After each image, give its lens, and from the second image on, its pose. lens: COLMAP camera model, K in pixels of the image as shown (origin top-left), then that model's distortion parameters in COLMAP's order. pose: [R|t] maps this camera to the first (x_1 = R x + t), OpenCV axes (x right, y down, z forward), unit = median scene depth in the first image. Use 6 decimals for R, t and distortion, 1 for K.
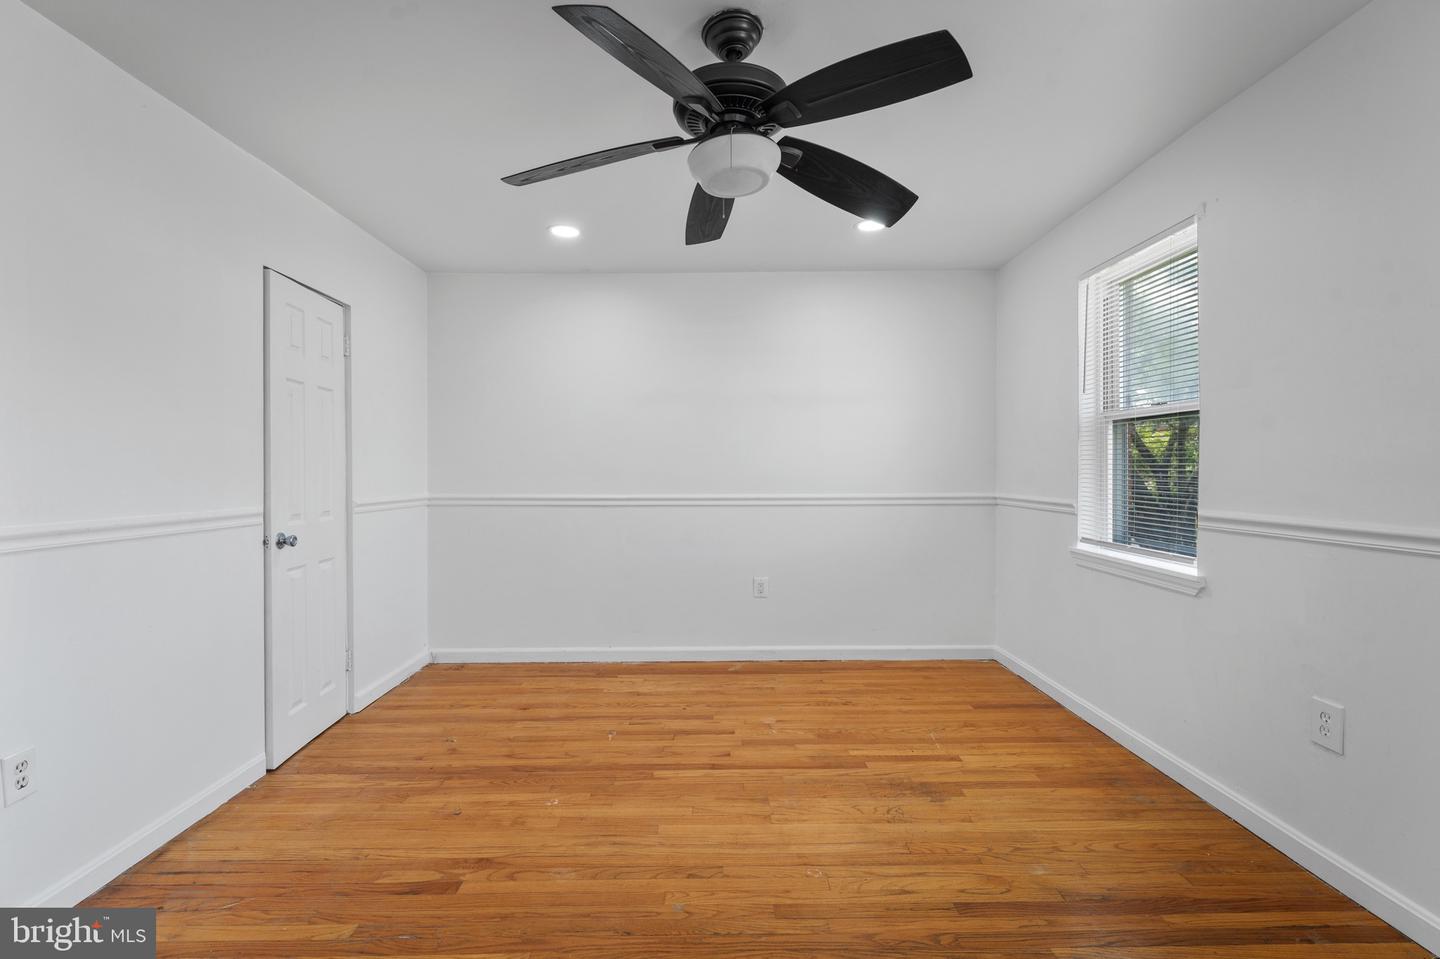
lens RADIAL K [[636.6, 0, 715.2], [0, 636.6, 475.0], [0, 0, 1]] dist [0.002434, -0.000589]
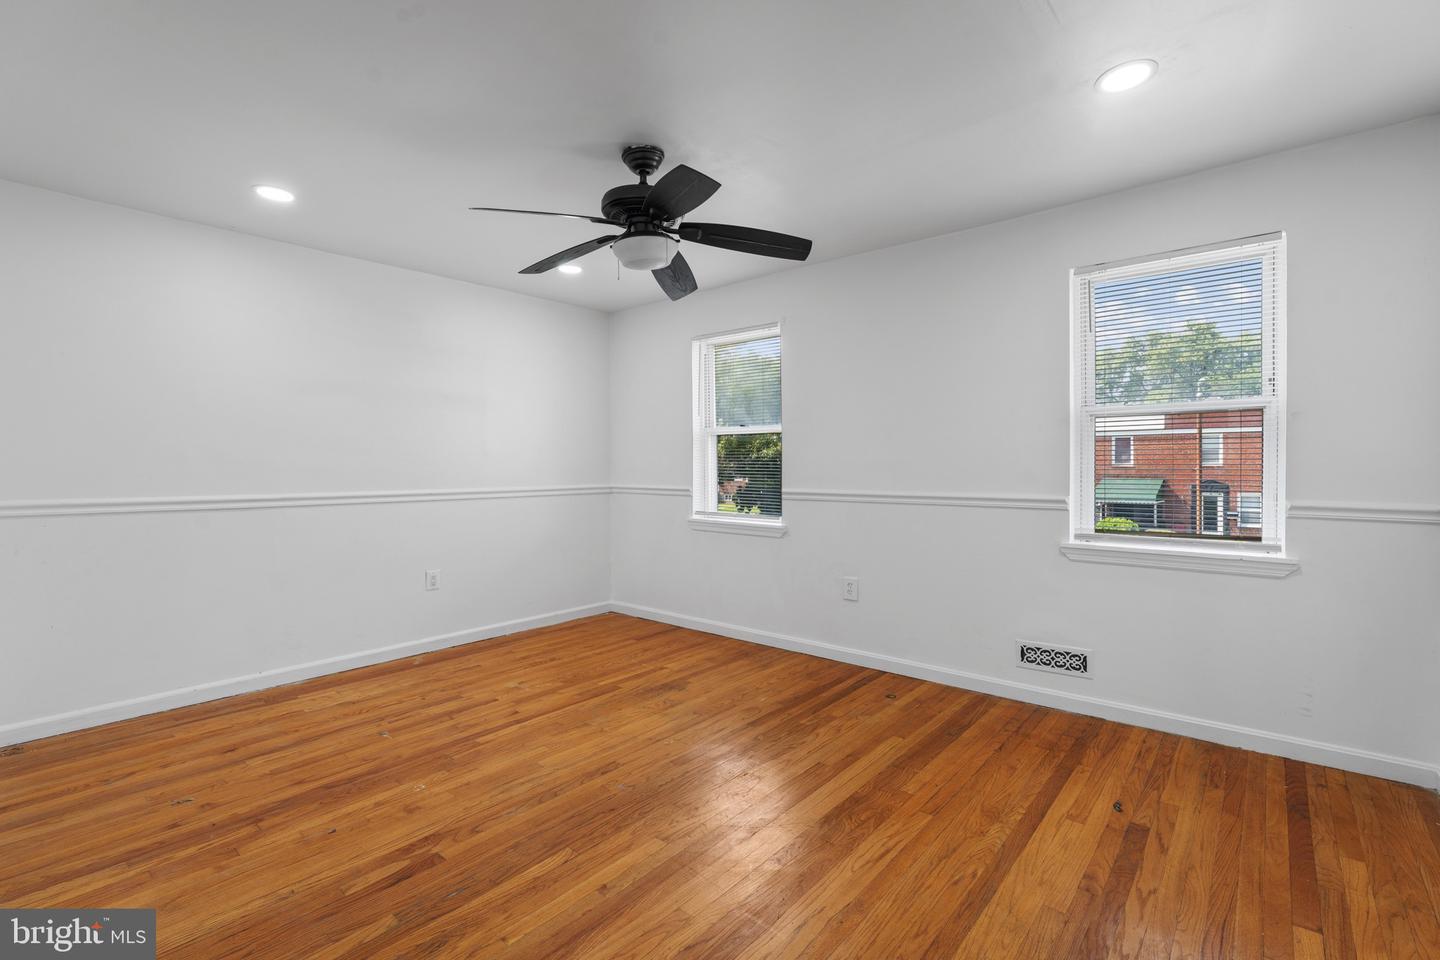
lens RADIAL K [[636.6, 0, 699.5], [0, 636.6, 470.8], [0, 0, 1]] dist [0.002434, -0.000589]
pose [[0.677173, -0.004063, 0.735812, -0.614552], [0.005310, 0.999986, 0.000636, 0.001495], [-0.735804, 0.003476, 0.677185, -0.030797]]
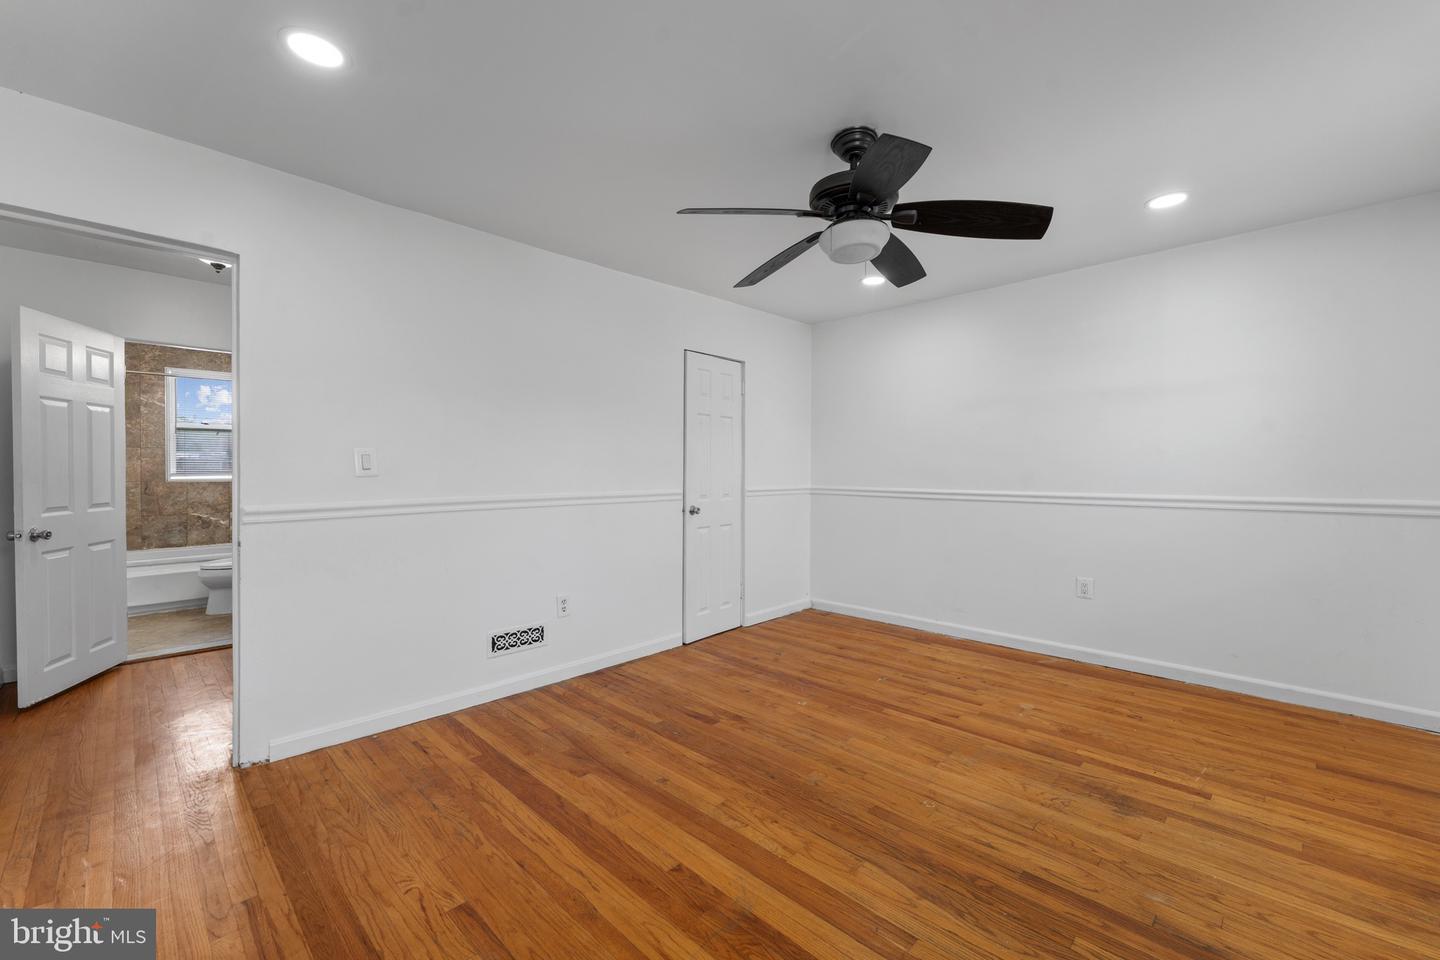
lens RADIAL K [[574.6, 0, 735.5], [0, 574.6, 471.8], [0, 0, 1]] dist [0.000243, -0.000200]
pose [[0.728476, 0.006138, -0.685043, 0.444465], [-0.006051, 0.999979, 0.002525, -0.003329], [0.685044, 0.002305, 0.728498, -0.030870]]
